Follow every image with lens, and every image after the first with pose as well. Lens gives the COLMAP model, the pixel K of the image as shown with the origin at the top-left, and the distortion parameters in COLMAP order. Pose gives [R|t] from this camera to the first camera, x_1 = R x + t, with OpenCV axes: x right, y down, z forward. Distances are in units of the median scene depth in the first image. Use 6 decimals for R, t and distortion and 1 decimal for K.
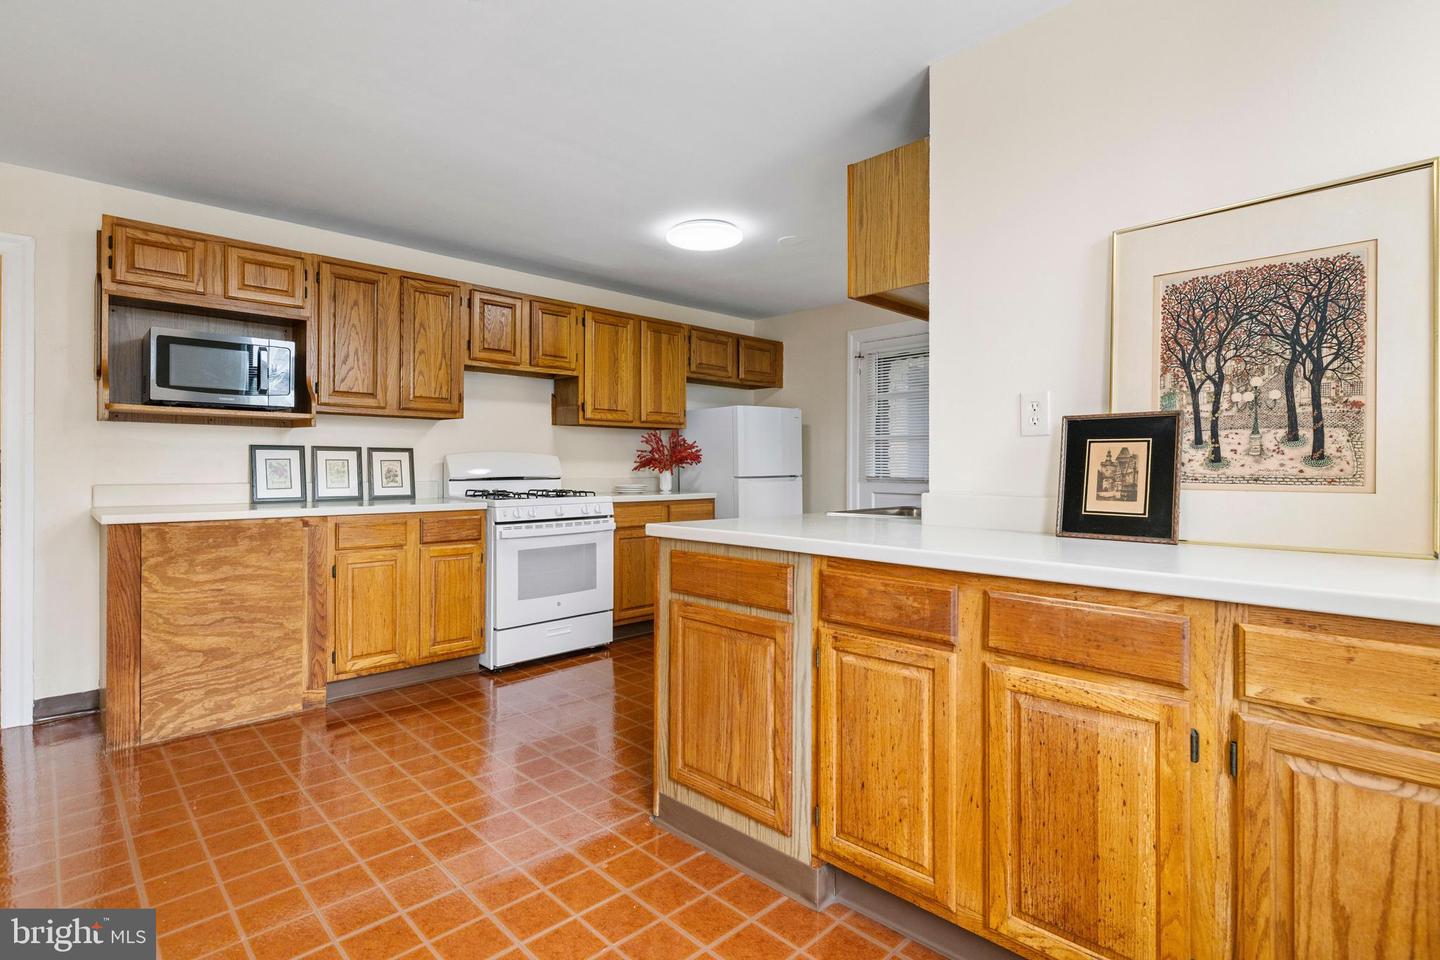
lens RADIAL K [[697.4, 0, 711.5], [0, 697.4, 465.4], [0, 0, 1]] dist [0.002027, -0.000321]
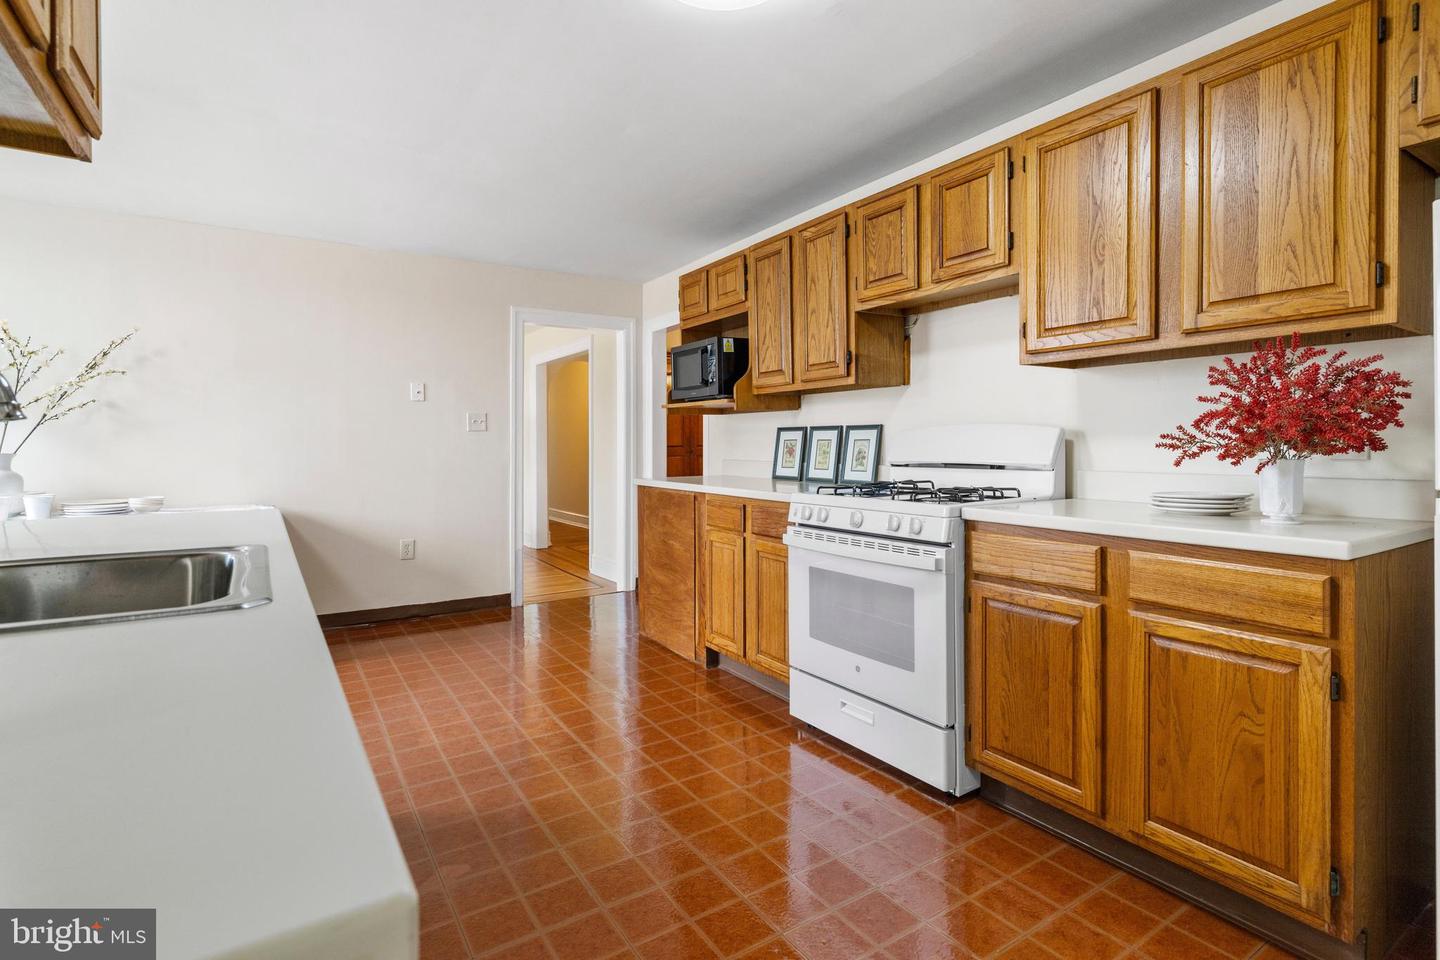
lens RADIAL K [[697.4, 0, 720.7], [0, 697.4, 445.1], [0, 0, 1]] dist [0.002027, -0.000321]
pose [[-0.195382, -0.000510, -0.980727, 0.444381], [0.004130, 0.999991, -0.001343, -0.000198], [0.980718, -0.004313, -0.195379, 1.079463]]
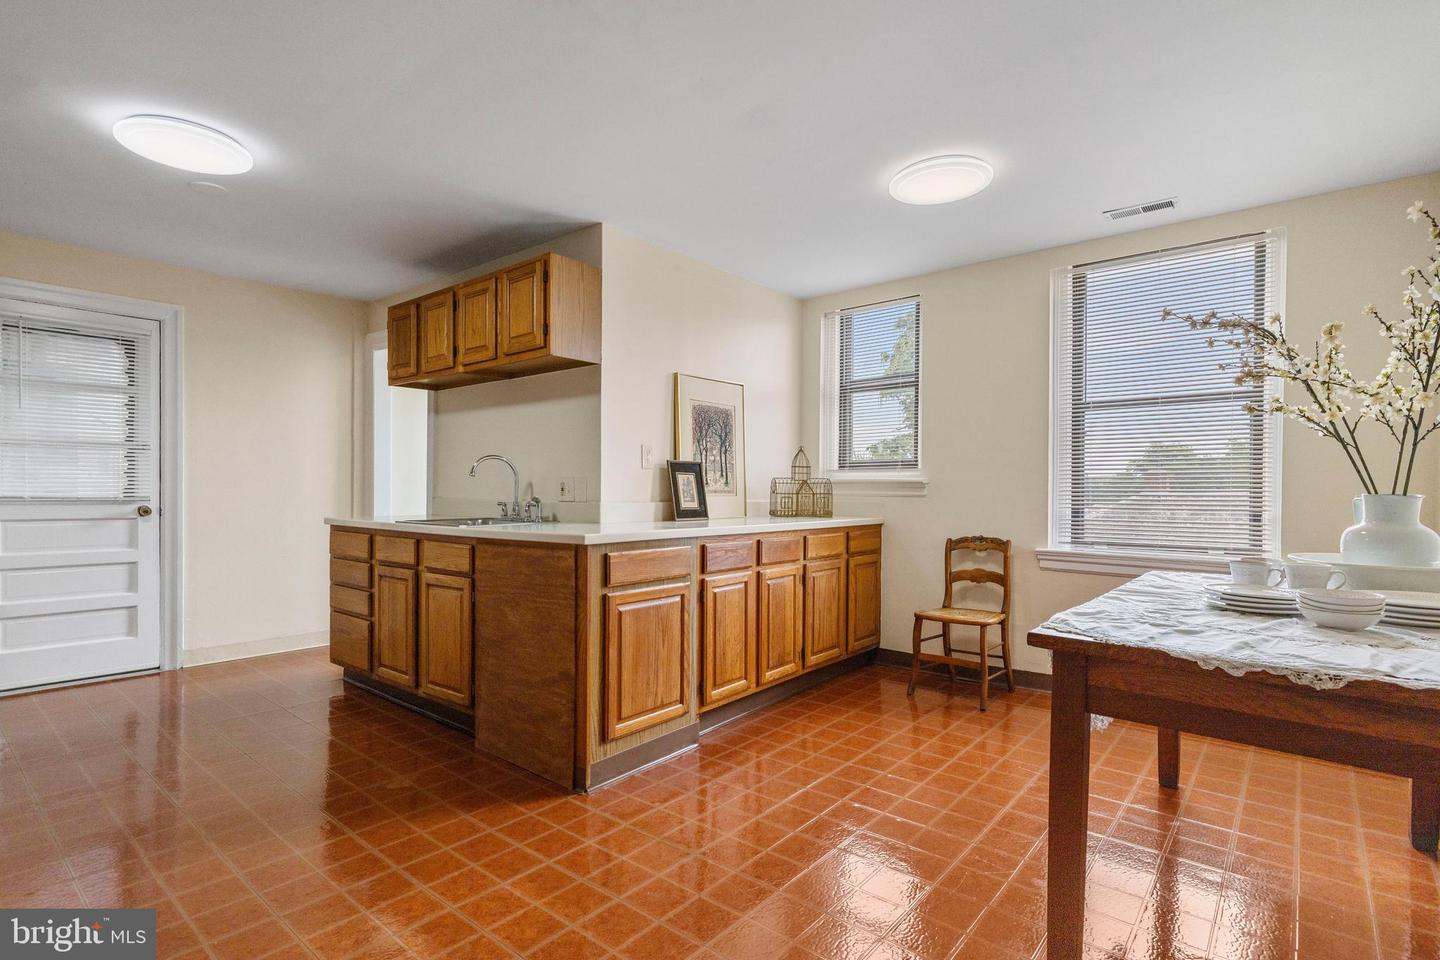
lens RADIAL K [[697.4, 0, 719.9], [0, 697.4, 490.9], [0, 0, 1]] dist [0.002027, -0.000321]
pose [[-0.101345, -0.003058, 0.994847, -0.741607], [-0.007069, 0.999972, 0.002353, 0.005197], [-0.994826, -0.006795, -0.101364, 0.537437]]
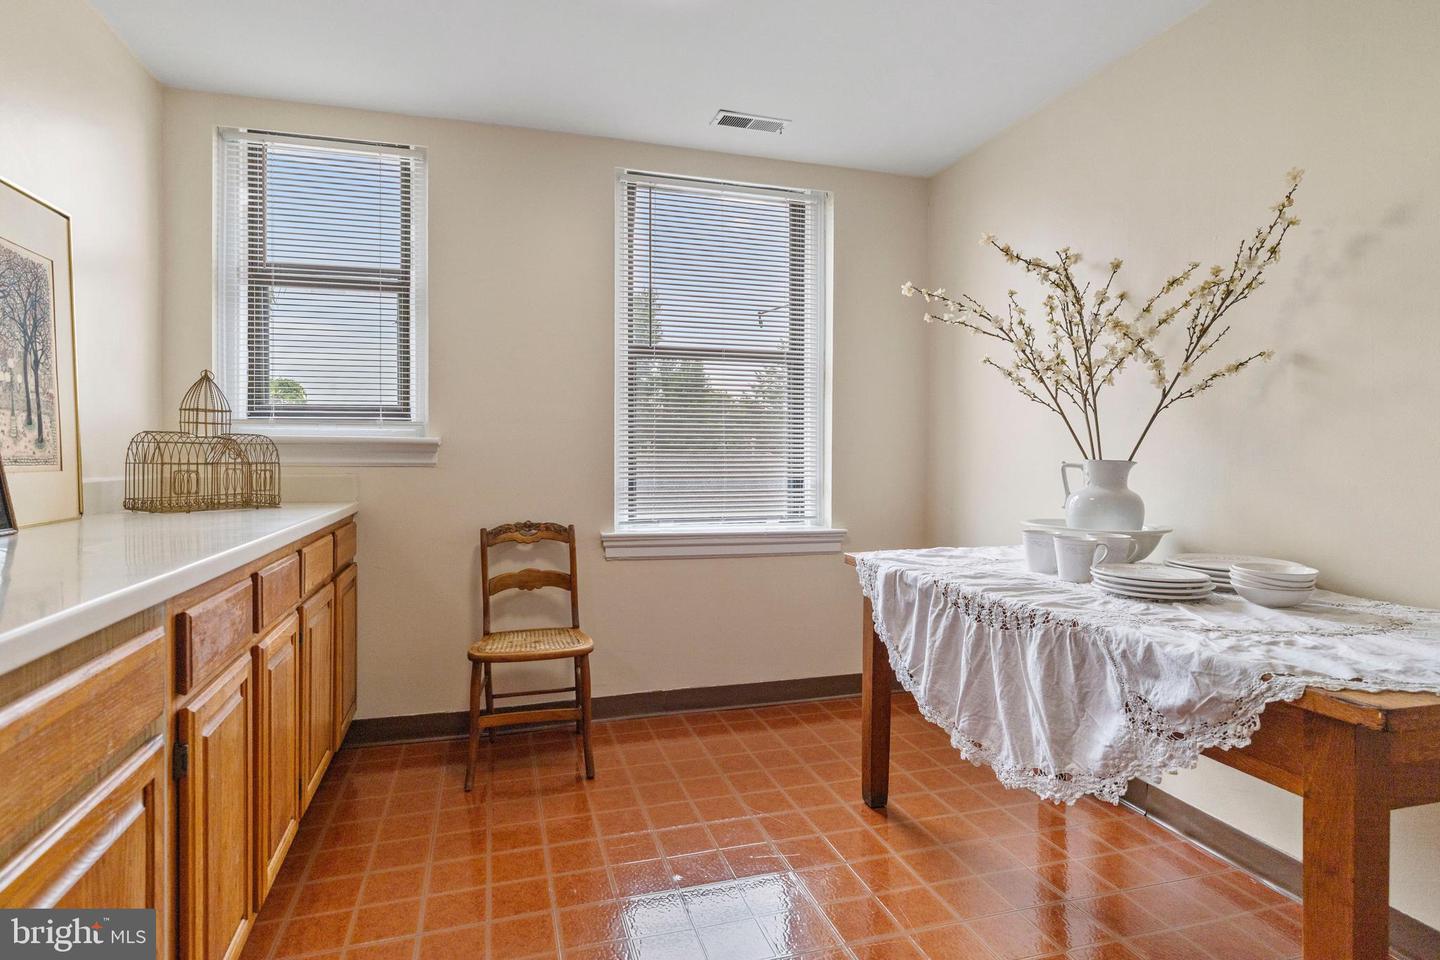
lens RADIAL K [[750.1, 0, 713.0], [0, 750.1, 462.3], [0, 0, 1]] dist [-0.000922, 0.000856]
pose [[-0.882712, -0.006507, 0.469870, -0.267807], [-0.004229, 0.999974, 0.005904, 0.004983], [-0.469896, 0.003225, -0.882716, 0.644106]]
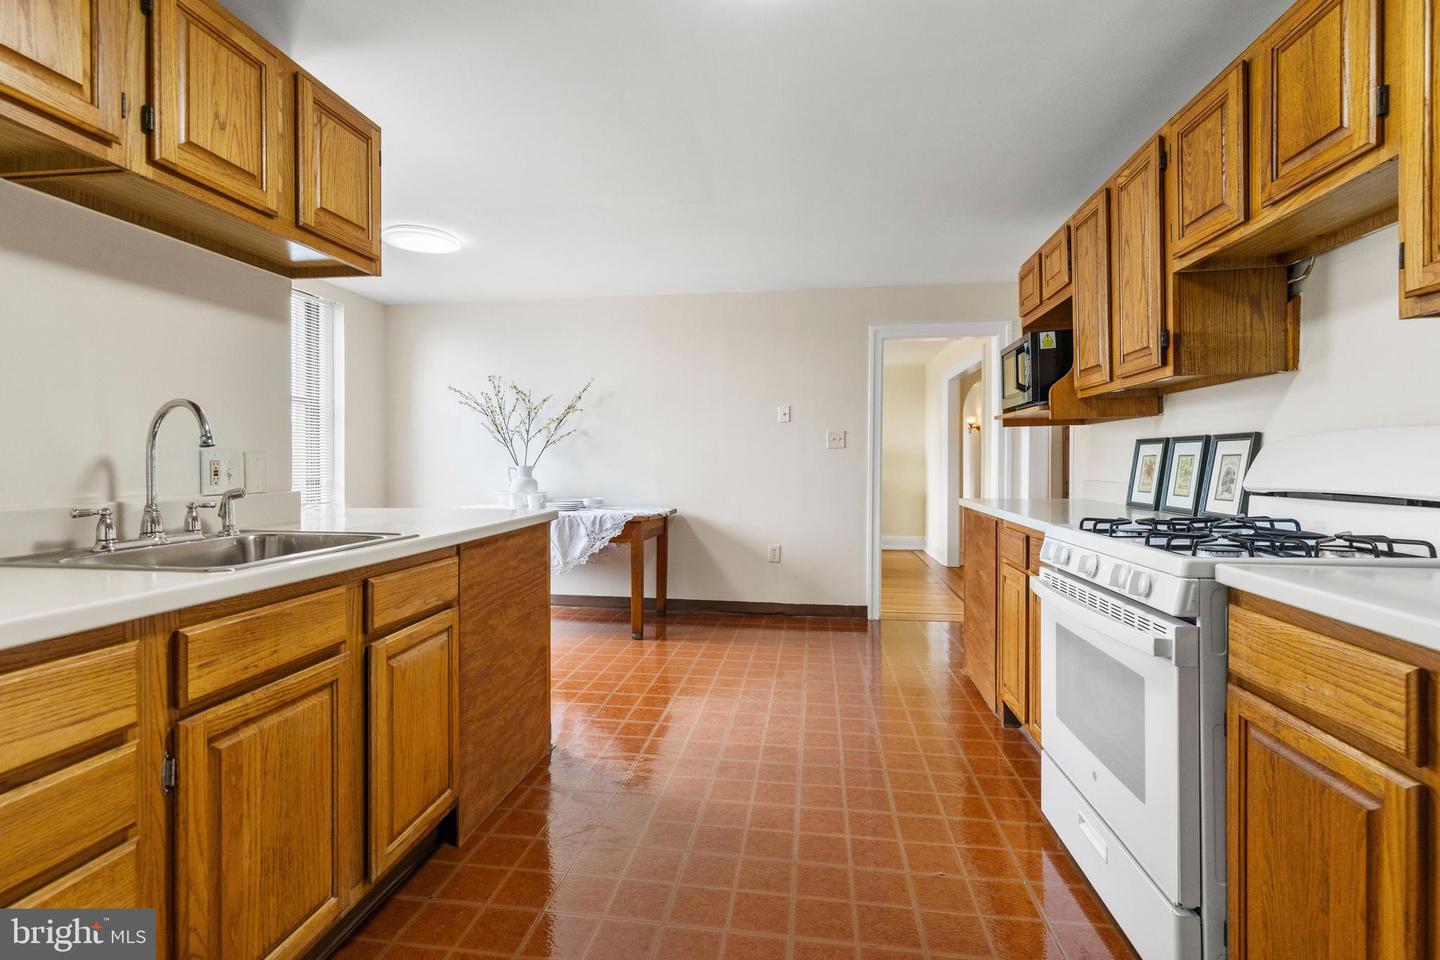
lens RADIAL K [[666.4, 0, 711.7], [0, 666.4, 460.5], [0, 0, 1]] dist [0.003048, -0.000537]
pose [[-0.799576, -0.002314, -0.600561, 0.248376], [0.000348, 0.999991, -0.004317, -0.000172], [0.600565, -0.003661, -0.799567, 1.284889]]
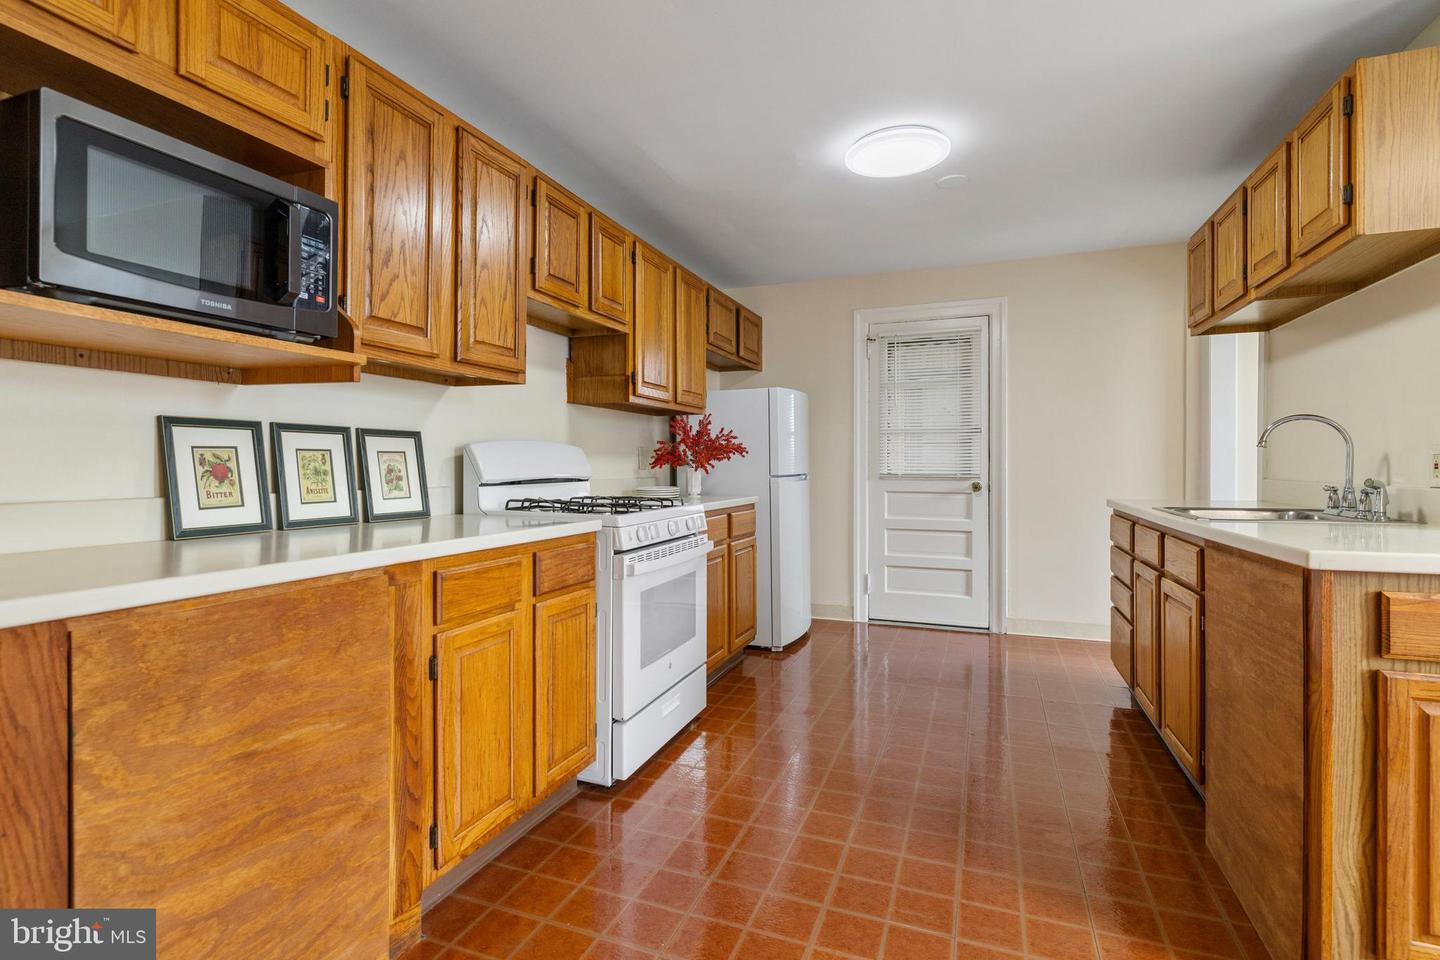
lens RADIAL K [[697.4, 0, 716.7], [0, 697.4, 468.4], [0, 0, 1]] dist [0.002027, -0.000321]
pose [[0.907417, -0.004908, 0.420204, -0.496164], [0.002436, 0.999976, 0.006420, 0.003667], [-0.420225, -0.004802, 0.907407, 0.397892]]
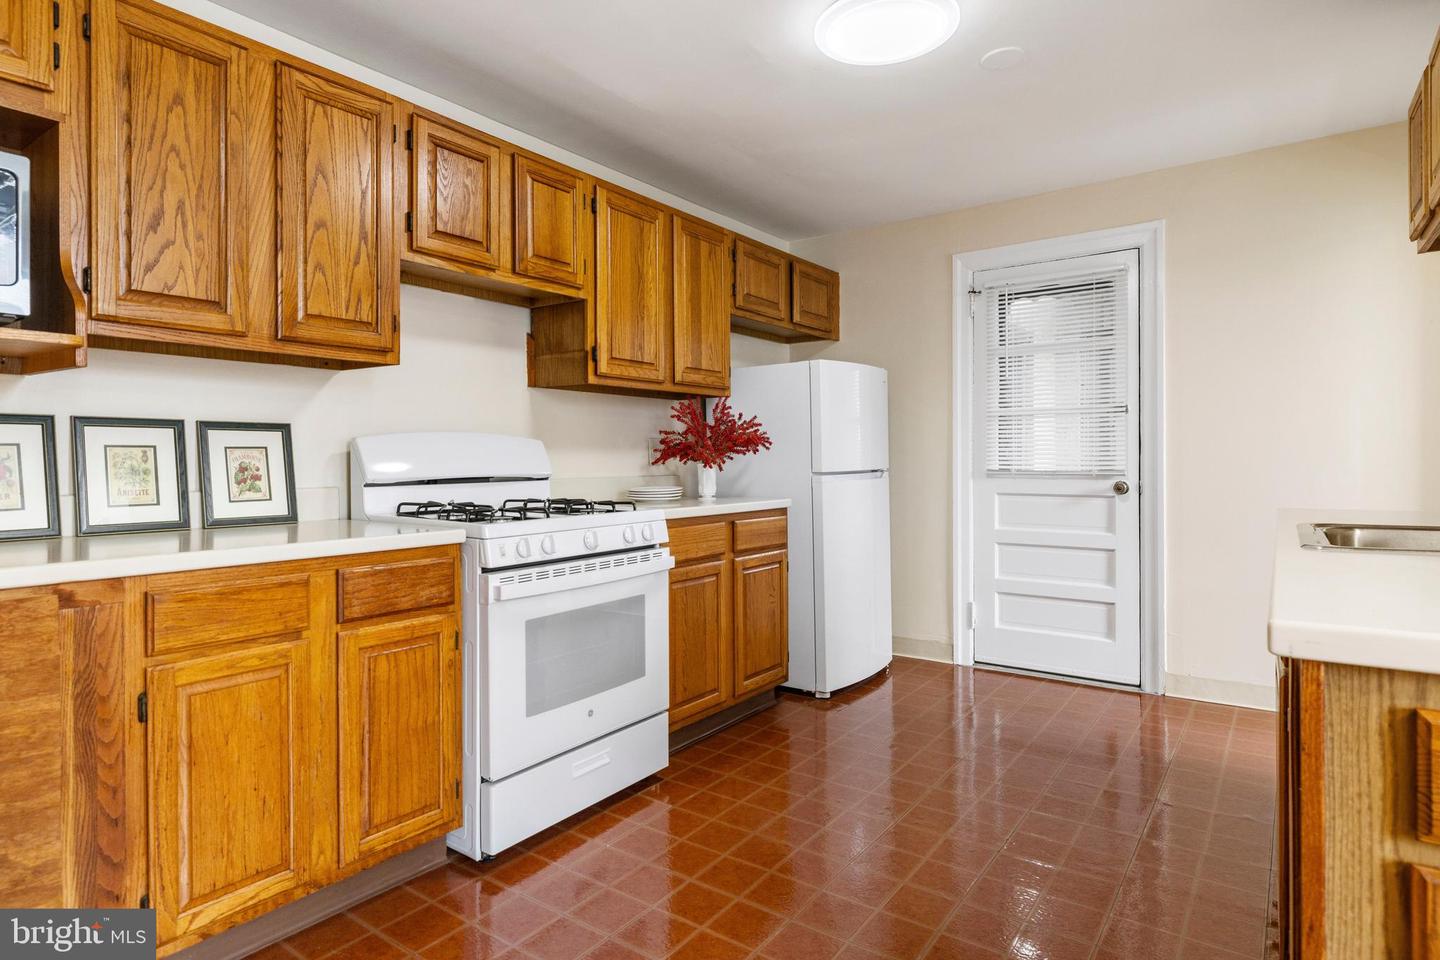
lens RADIAL K [[802.1, 0, 711.5], [0, 802.1, 464.9], [0, 0, 1]] dist [0.004550, -0.003554]
pose [[0.985263, -0.009375, 0.170788, -0.248587], [0.008143, 0.999936, 0.007911, 0.003797], [-0.170851, -0.006404, 0.985276, 0.406932]]
